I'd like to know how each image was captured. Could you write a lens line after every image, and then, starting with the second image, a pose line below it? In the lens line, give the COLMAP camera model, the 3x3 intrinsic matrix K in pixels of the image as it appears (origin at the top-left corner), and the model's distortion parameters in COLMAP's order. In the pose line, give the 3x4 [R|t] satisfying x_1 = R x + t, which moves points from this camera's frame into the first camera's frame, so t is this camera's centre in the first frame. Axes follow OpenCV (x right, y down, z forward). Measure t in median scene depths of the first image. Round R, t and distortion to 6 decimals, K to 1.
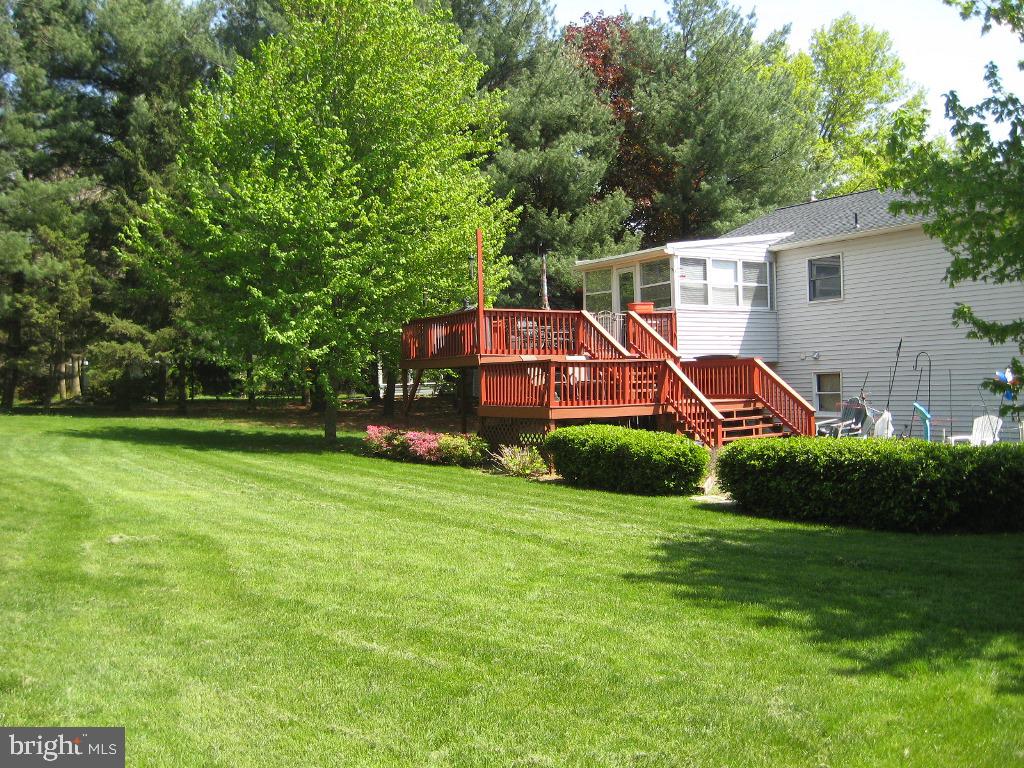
lens RADIAL K [[1069.4, 0, 512.0], [0, 1069.4, 384.0], [0, 0, 1]] dist [-0.131919, 0.011452]
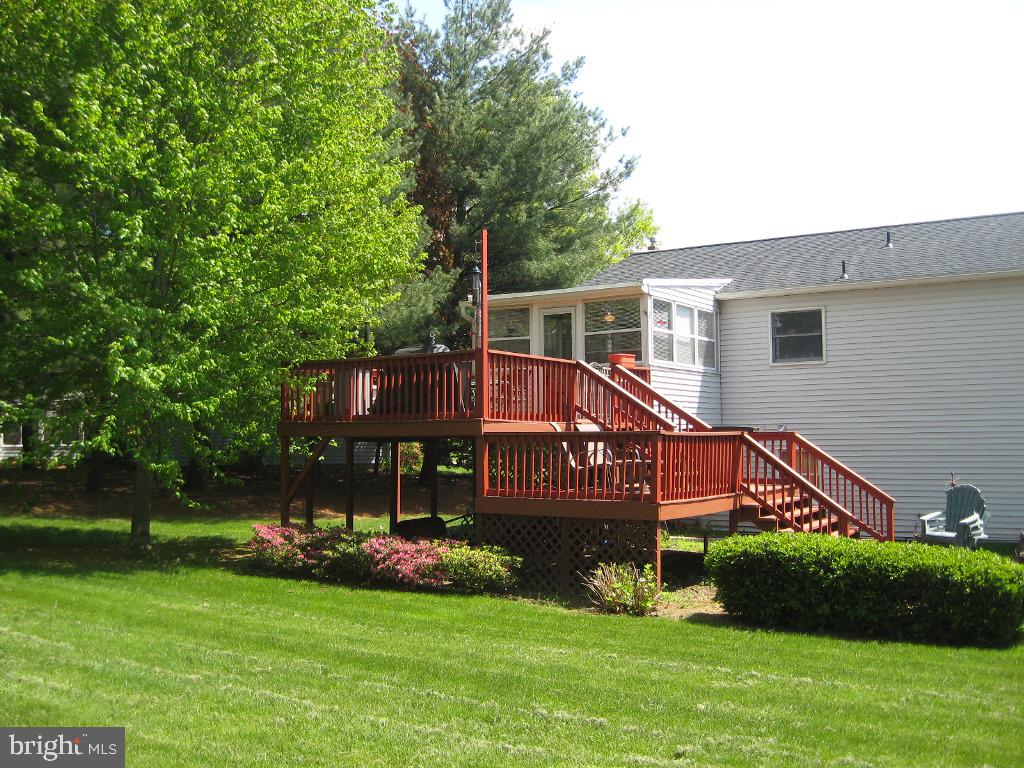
lens RADIAL K [[1069.4, 0, 512.0], [0, 1069.4, 384.0], [0, 0, 1]] dist [-0.131919, 0.011452]
pose [[0.902597, 0.041942, 0.428439, -0.262147], [-0.017886, 0.998037, -0.060022, -0.008560], [-0.430116, 0.046512, 0.901575, 0.347494]]
